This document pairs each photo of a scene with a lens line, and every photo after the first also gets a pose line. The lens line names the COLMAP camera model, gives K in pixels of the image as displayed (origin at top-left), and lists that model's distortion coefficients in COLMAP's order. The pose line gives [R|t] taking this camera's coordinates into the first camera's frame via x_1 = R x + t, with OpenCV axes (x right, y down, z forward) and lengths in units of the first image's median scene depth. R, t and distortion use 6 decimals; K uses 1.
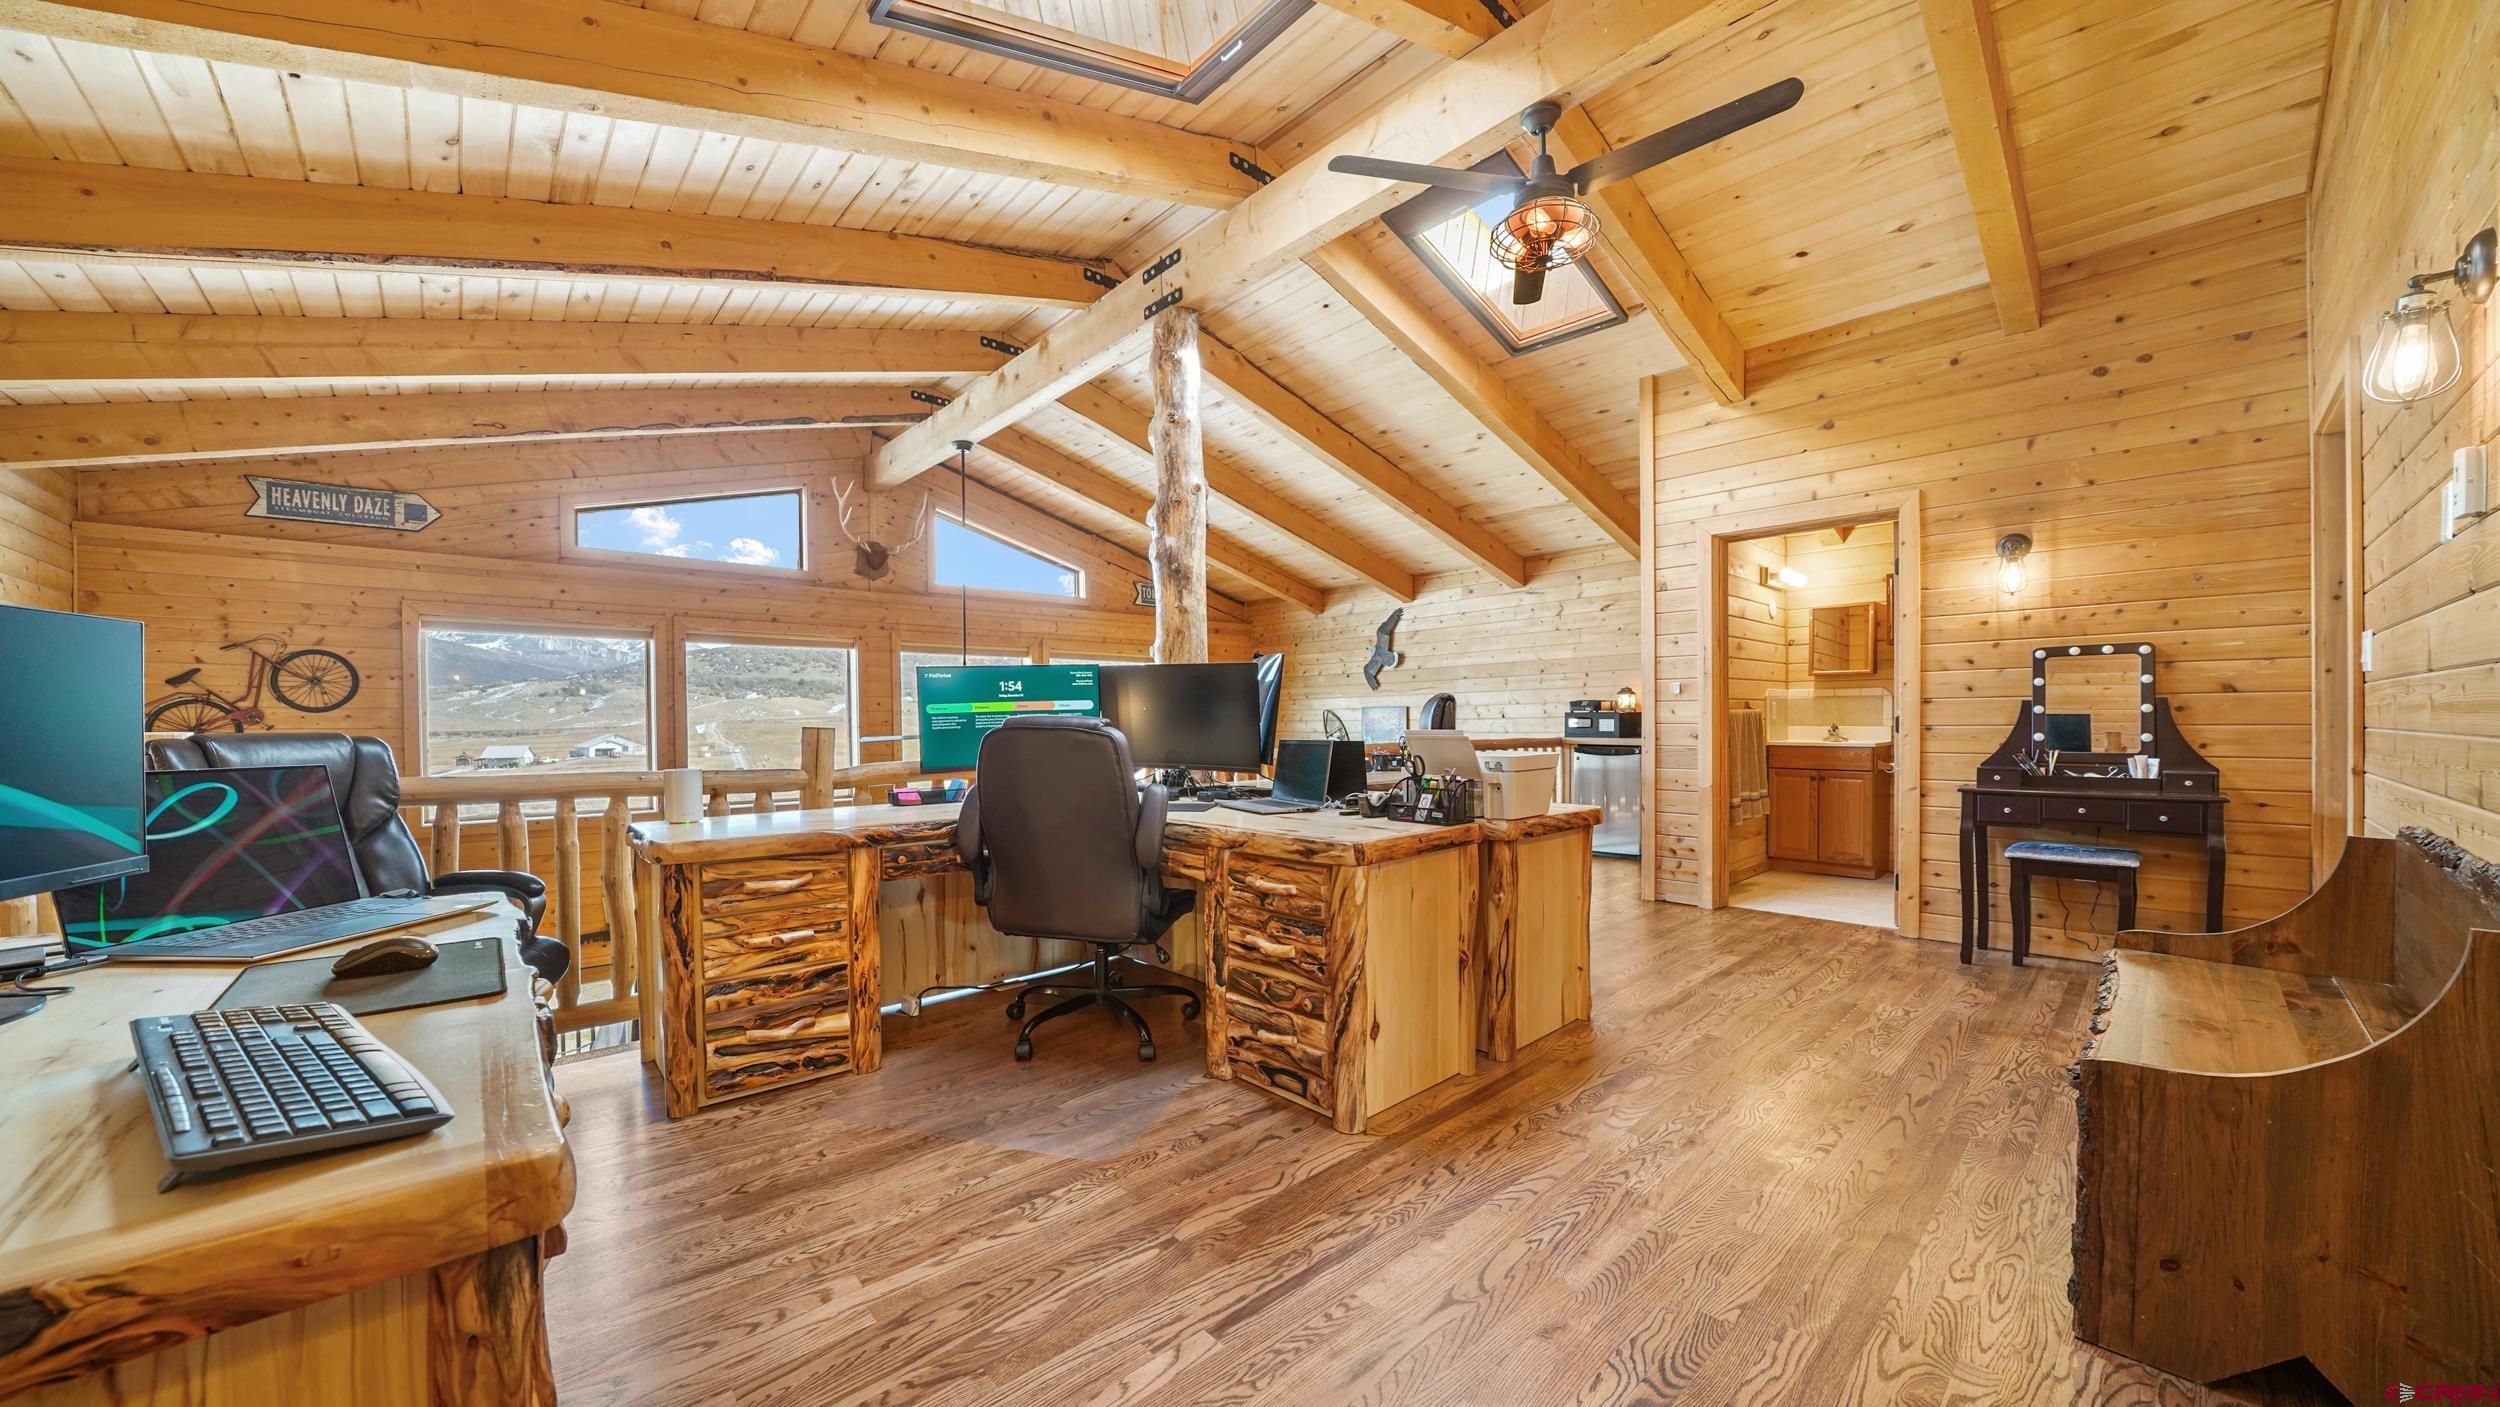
lens RADIAL K [[873.2, 0, 1244.6], [0, 873.2, 726.0], [0, 0, 1]] dist [-0.017977, 0.000107]
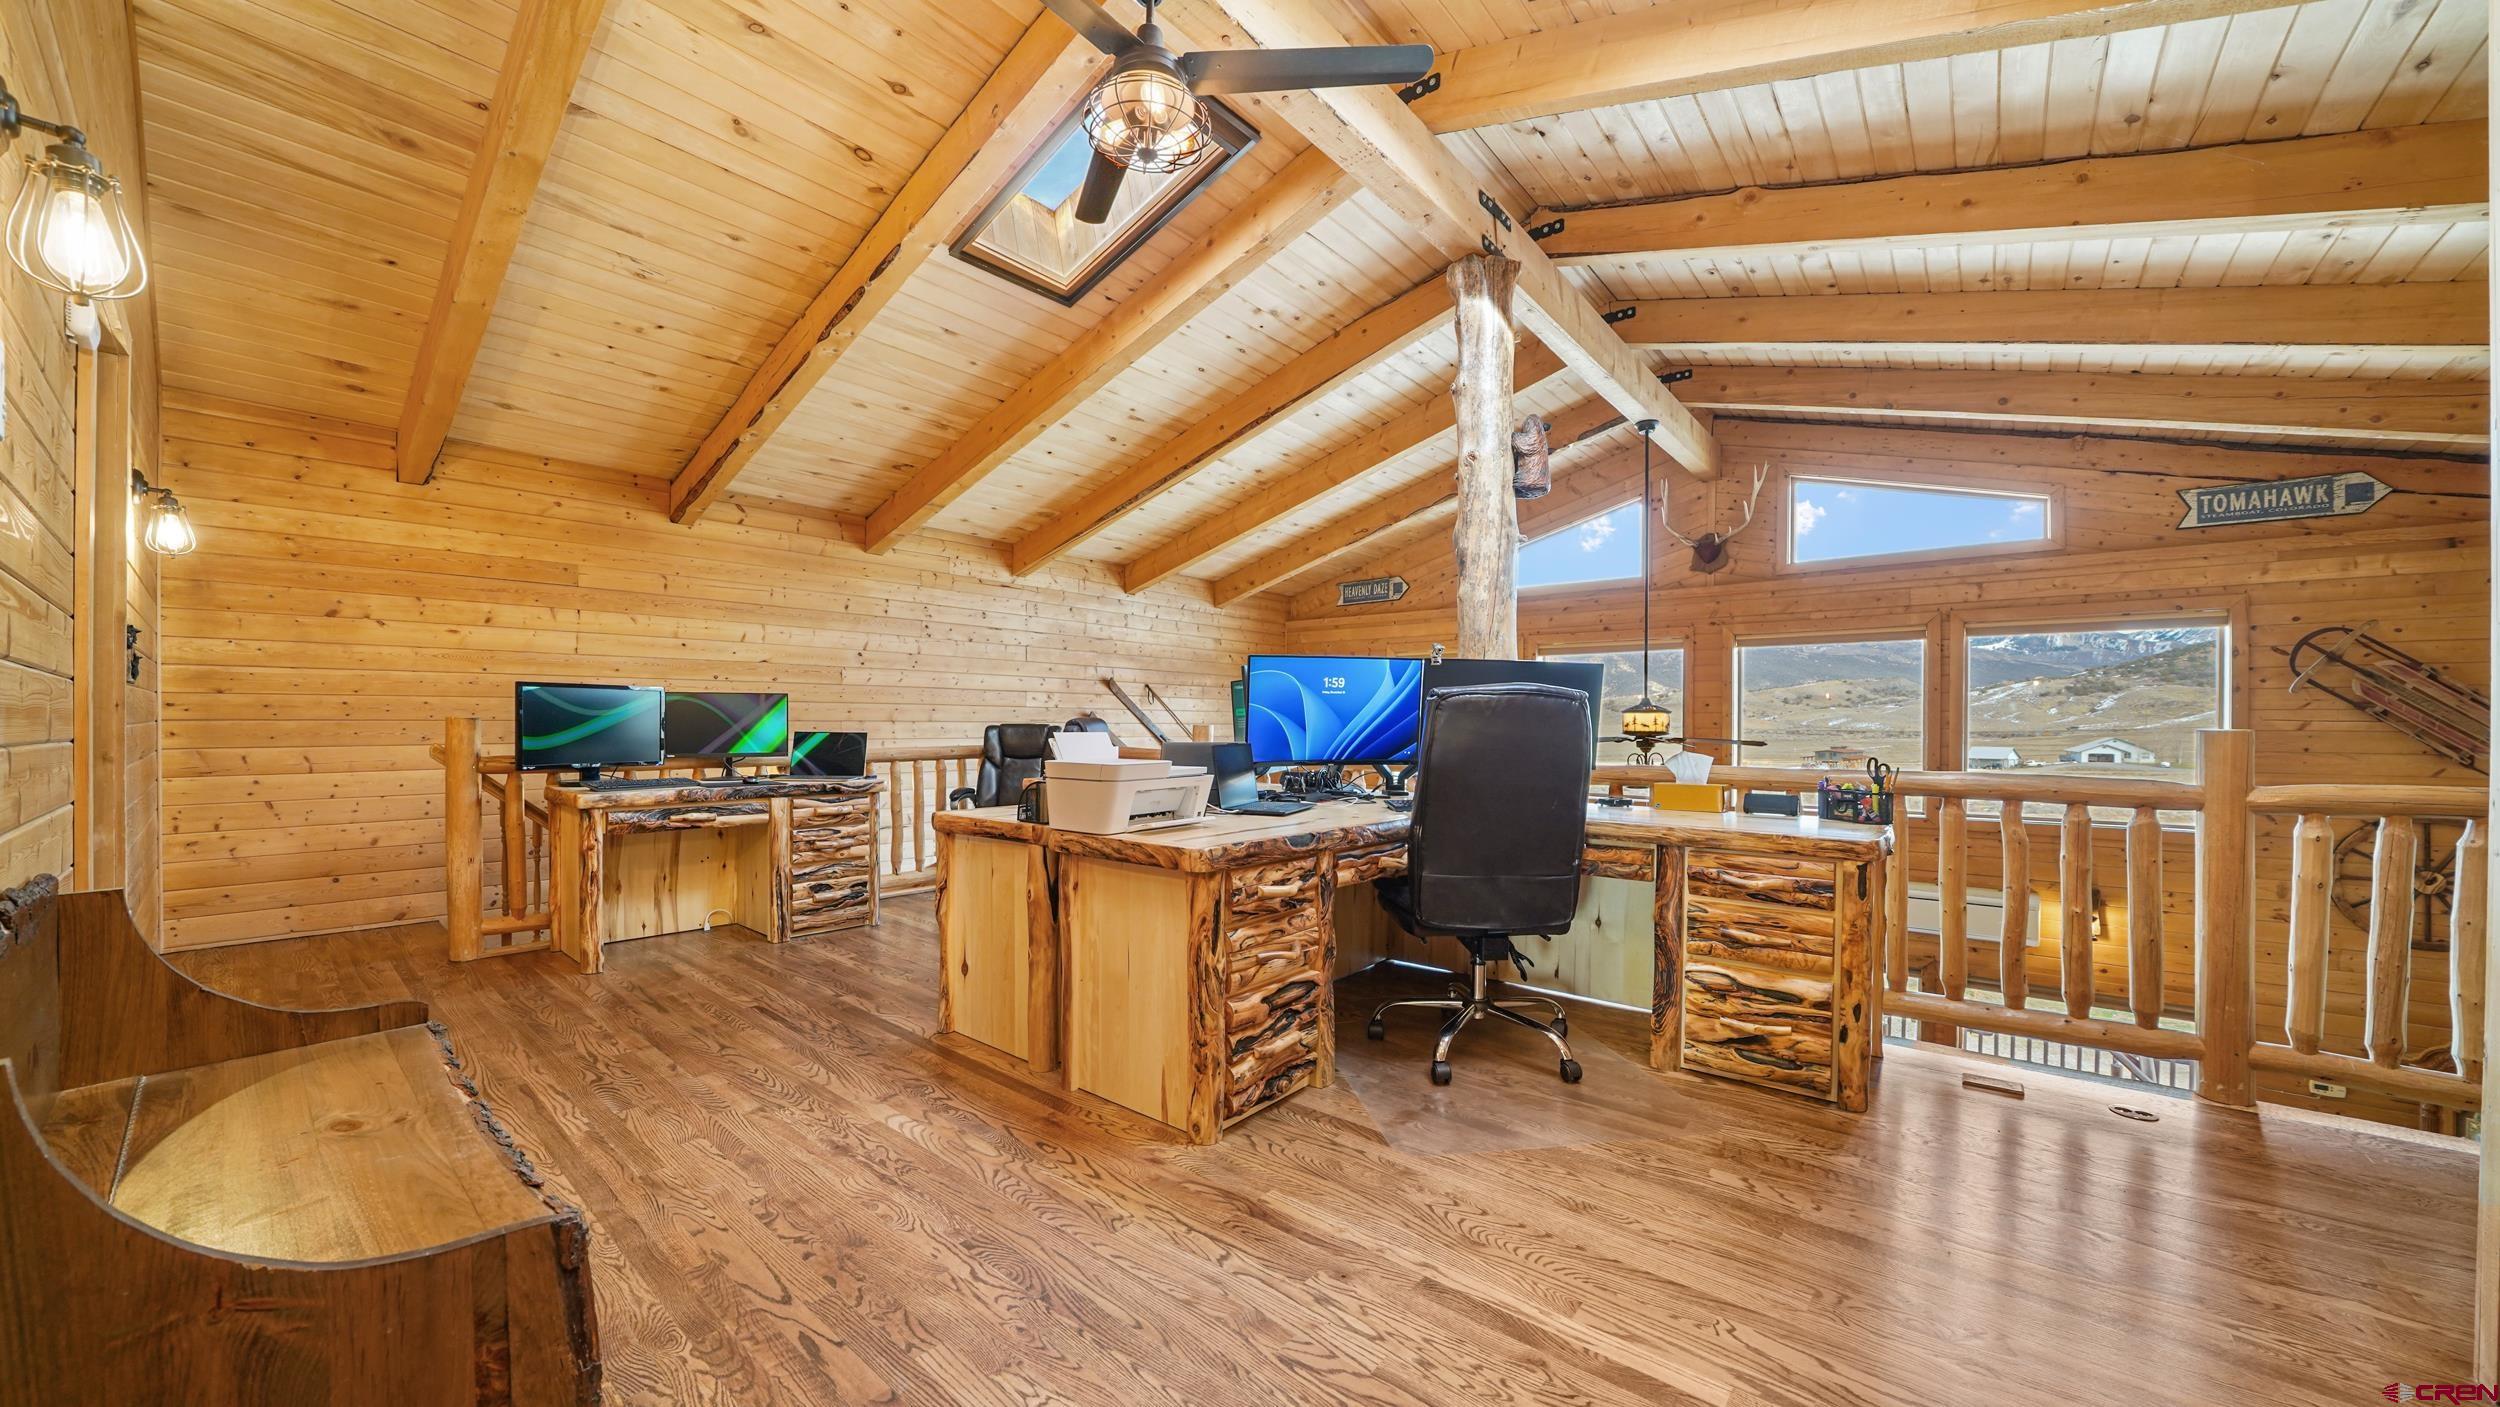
lens RADIAL K [[873.2, 0, 1244.6], [0, 873.2, 726.0], [0, 0, 1]] dist [-0.017977, 0.000107]
pose [[0.134912, 0.012780, -0.990775, 0.487073], [-0.013497, 0.999848, 0.011059, -0.006397], [0.990766, 0.011880, 0.135064, 0.413506]]
